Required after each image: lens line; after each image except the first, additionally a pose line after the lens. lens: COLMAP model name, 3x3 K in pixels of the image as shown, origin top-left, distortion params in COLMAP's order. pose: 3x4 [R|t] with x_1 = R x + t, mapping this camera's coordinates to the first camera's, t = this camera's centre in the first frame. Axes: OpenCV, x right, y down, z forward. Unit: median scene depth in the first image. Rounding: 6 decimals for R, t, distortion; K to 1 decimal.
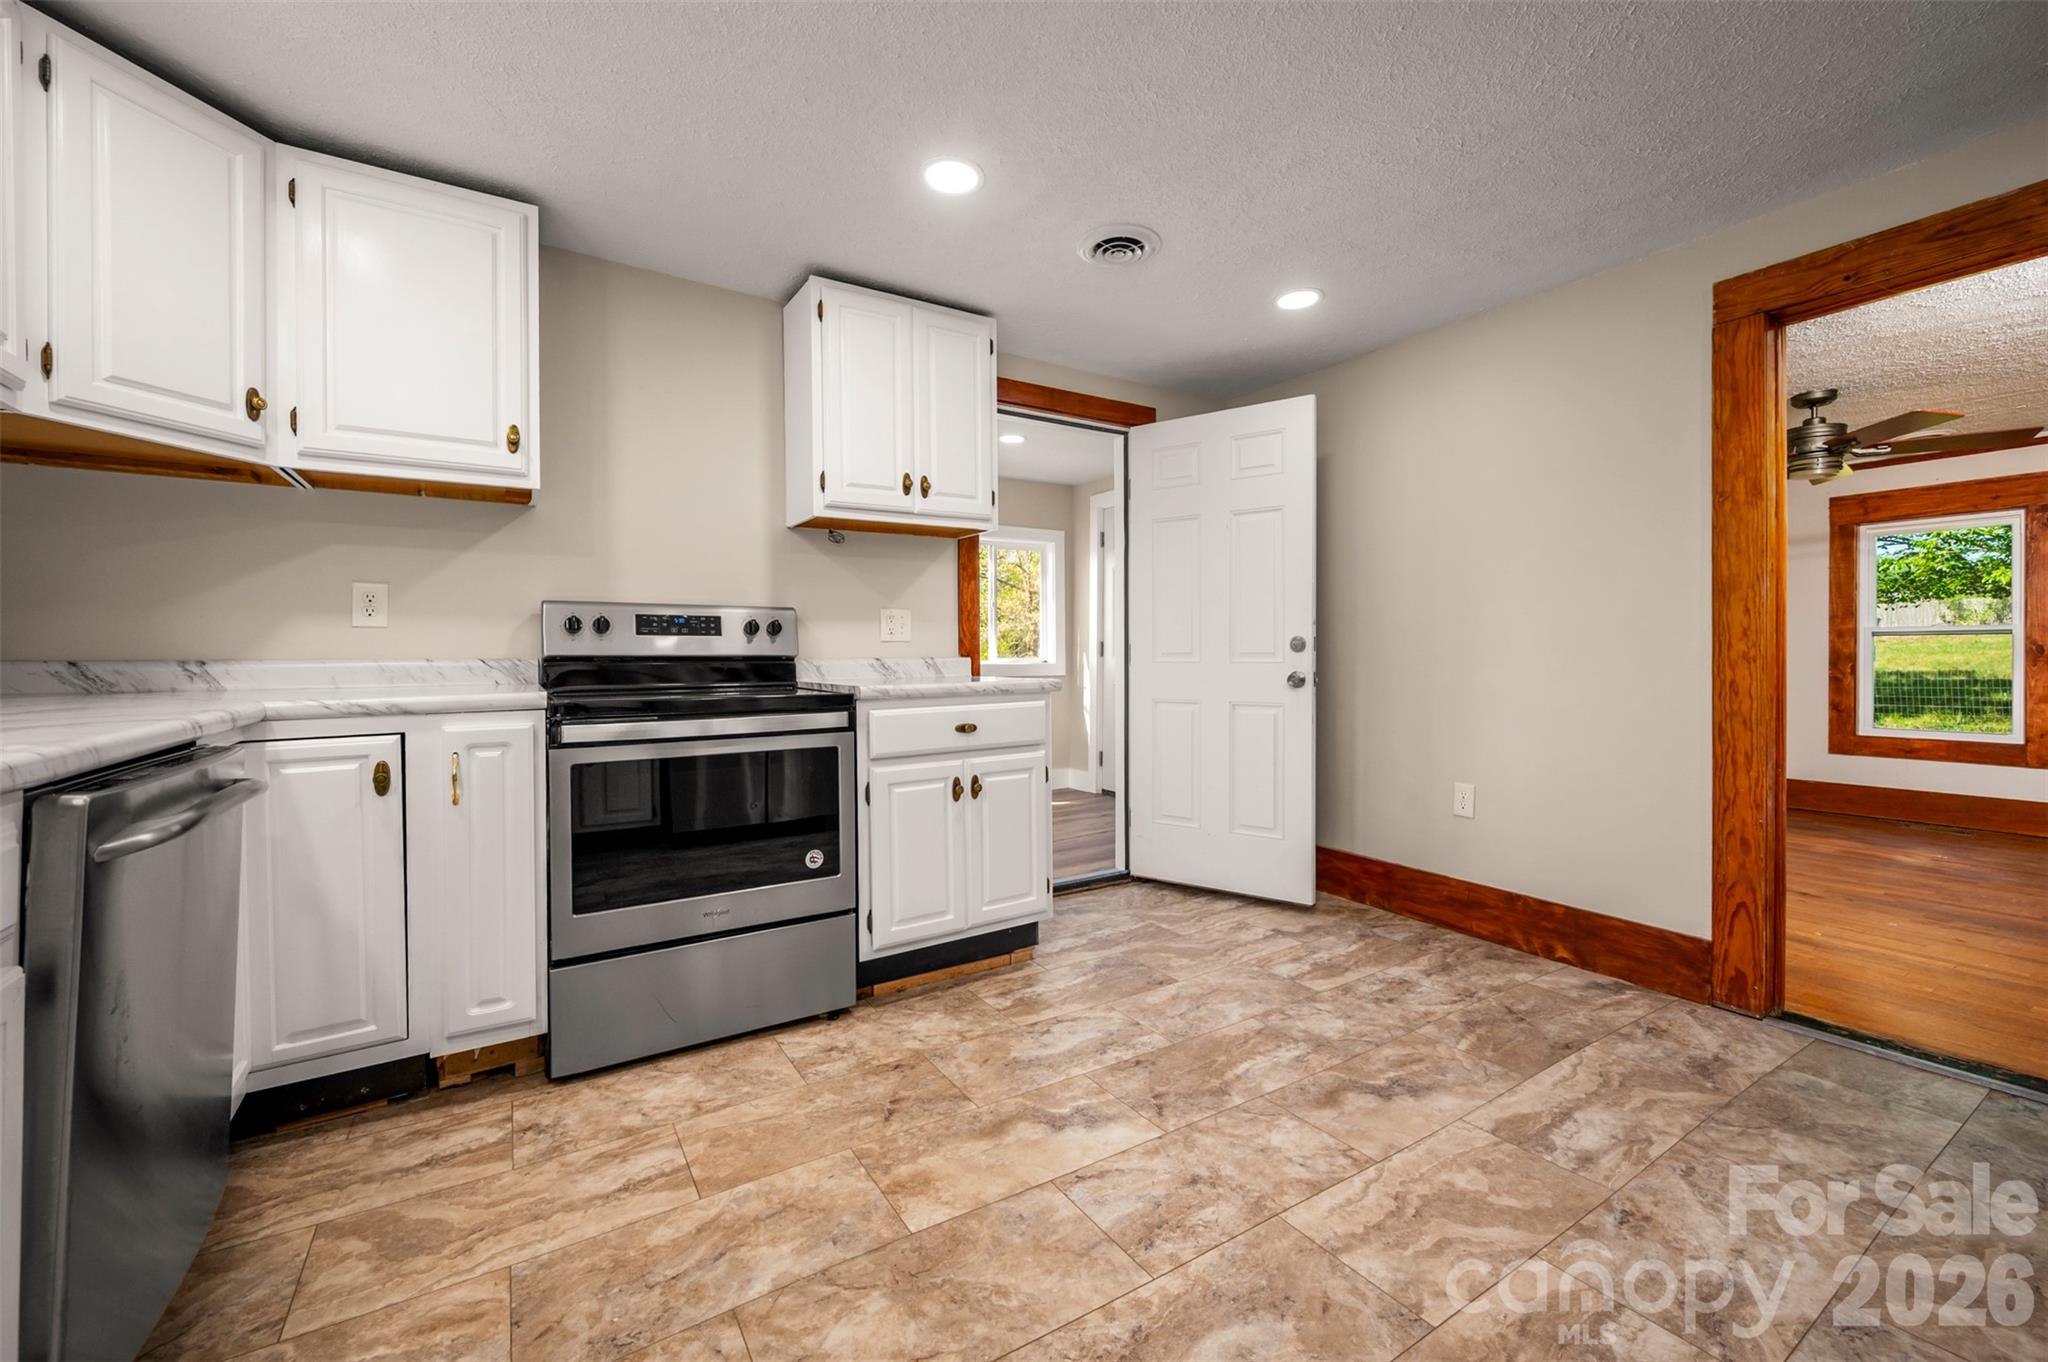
lens RADIAL K [[814.4, 0, 1016.0], [0, 814.4, 659.7], [0, 0, 1]] dist [-0.000502, -0.000307]
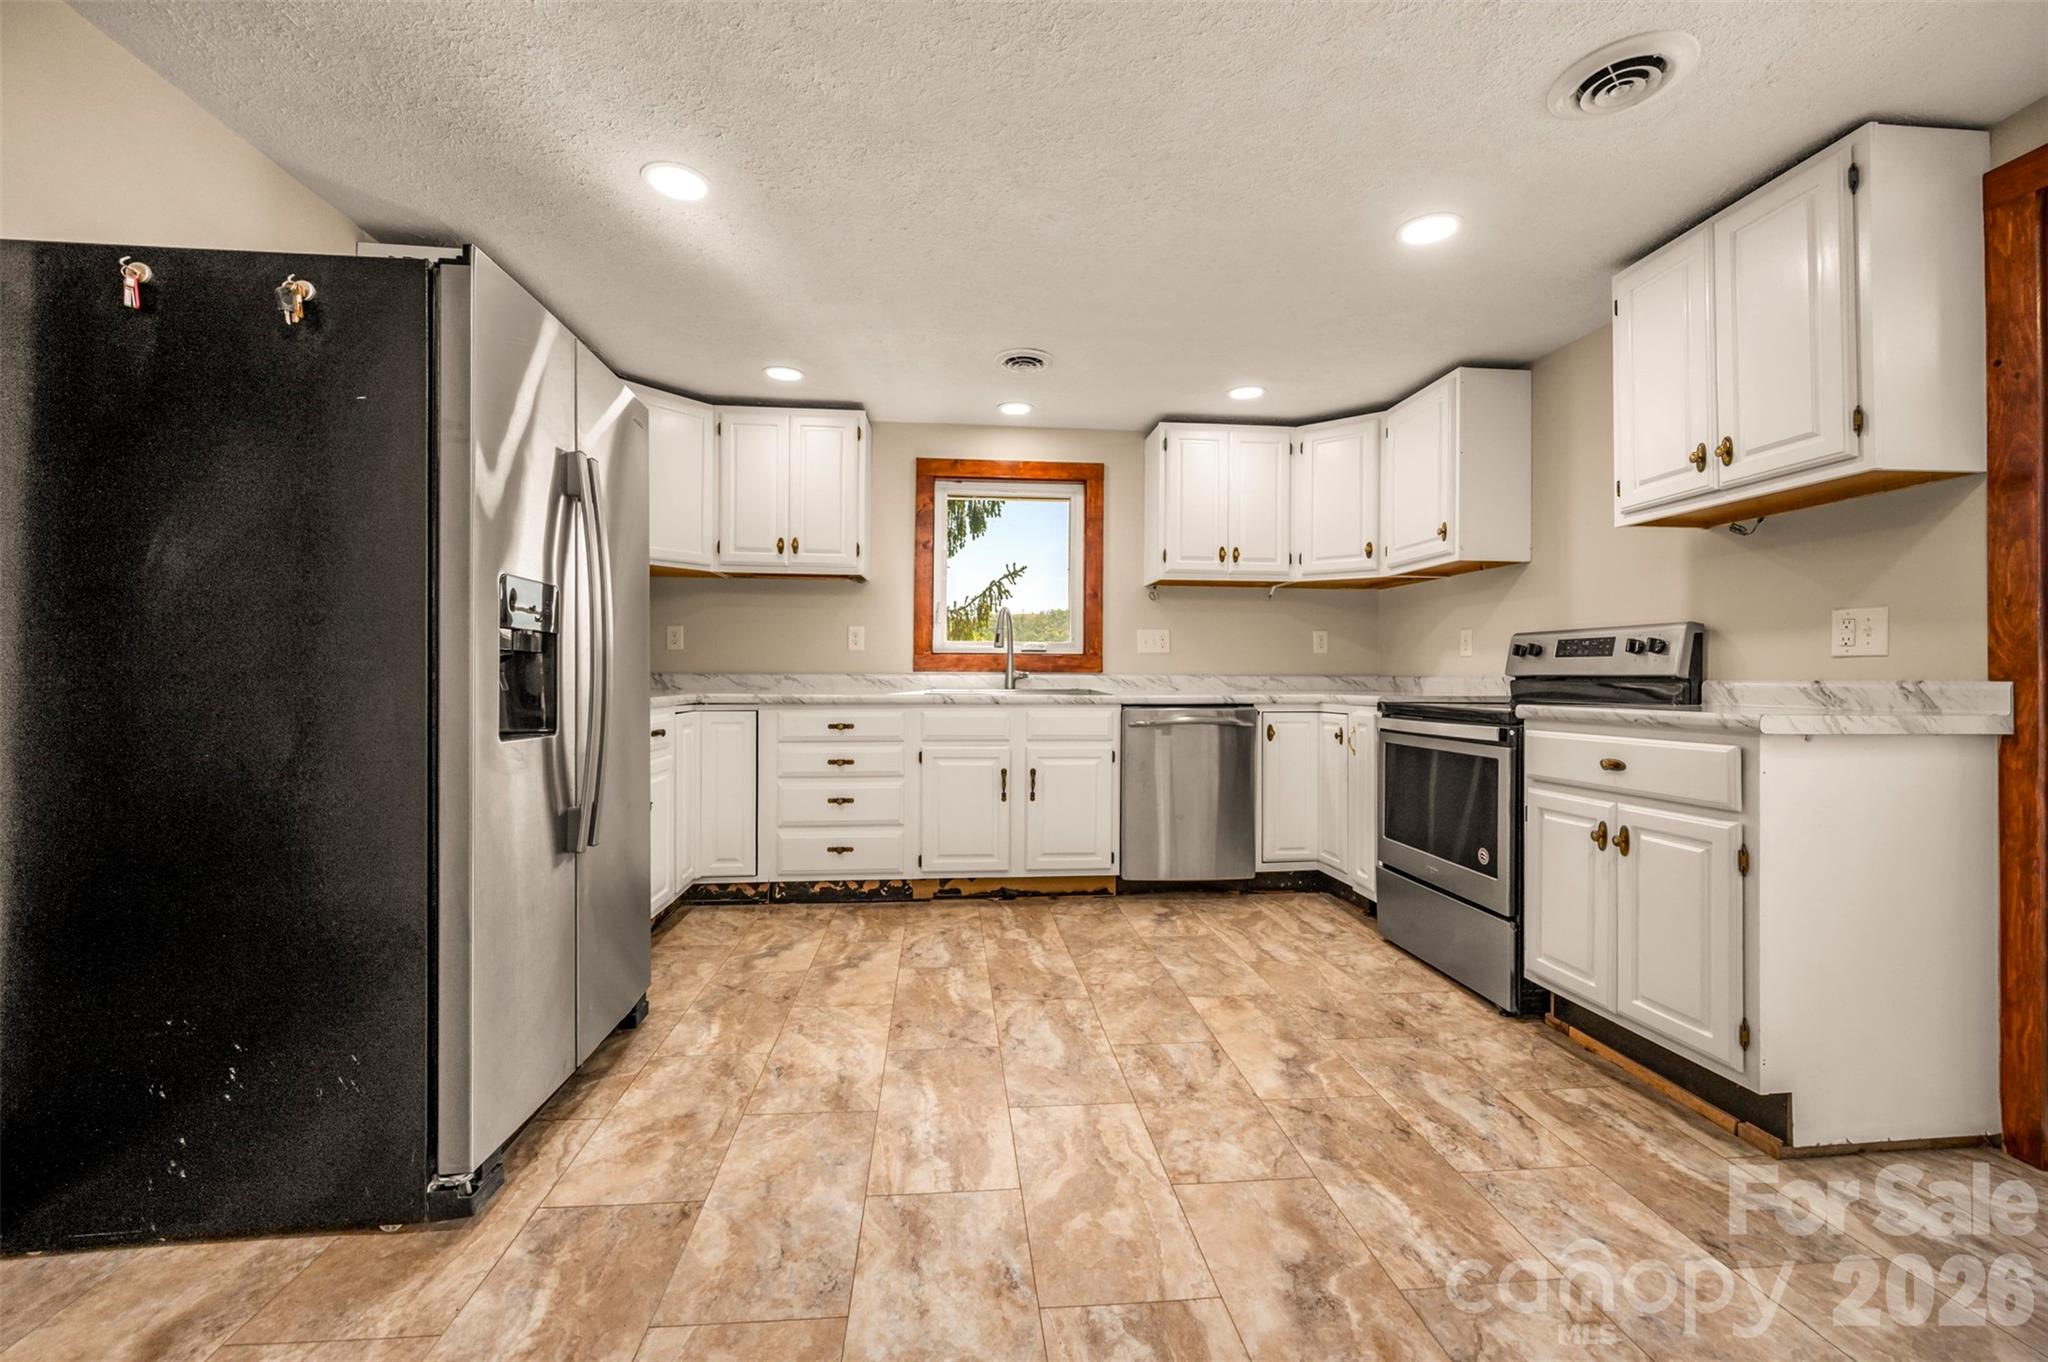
lens RADIAL K [[814.4, 0, 1047.0], [0, 814.4, 671.5], [0, 0, 1]] dist [-0.000502, -0.000307]
pose [[-0.418576, -0.001964, -0.908180, 1.230659], [-0.010674, 0.999939, 0.002757, -0.007048], [0.908119, 0.010848, -0.418571, 1.108676]]
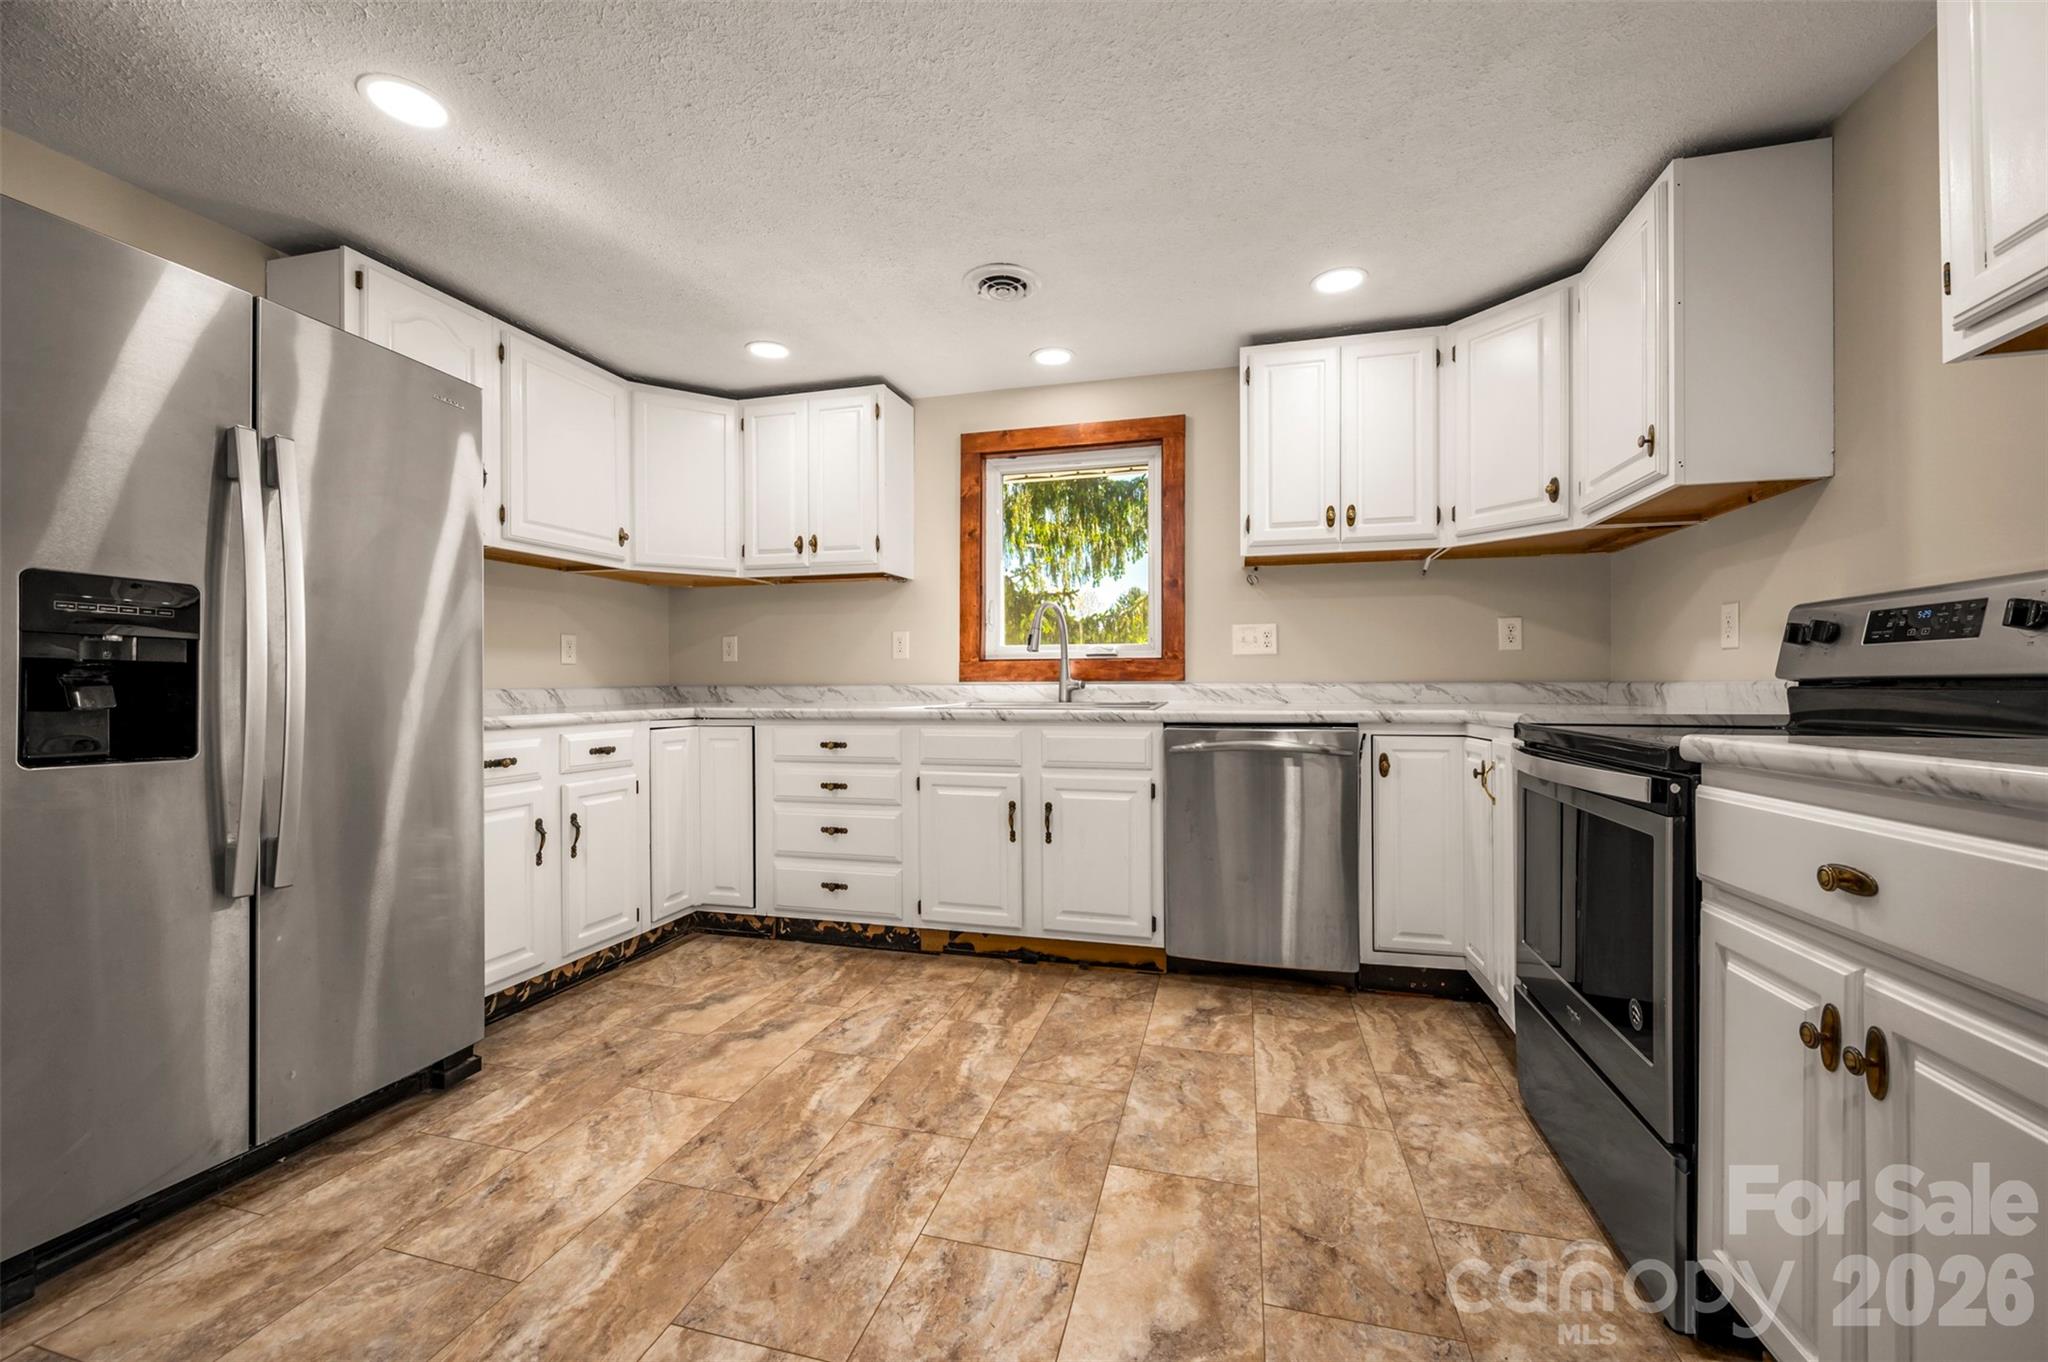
lens RADIAL K [[814.4, 0, 1042.1], [0, 814.4, 682.0], [0, 0, 1]] dist [-0.000502, -0.000307]
pose [[-0.716705, 0.003218, -0.697369, 0.585876], [0.000361, 0.999991, 0.004244, -0.004891], [0.697376, 0.002790, -0.716700, 1.353884]]
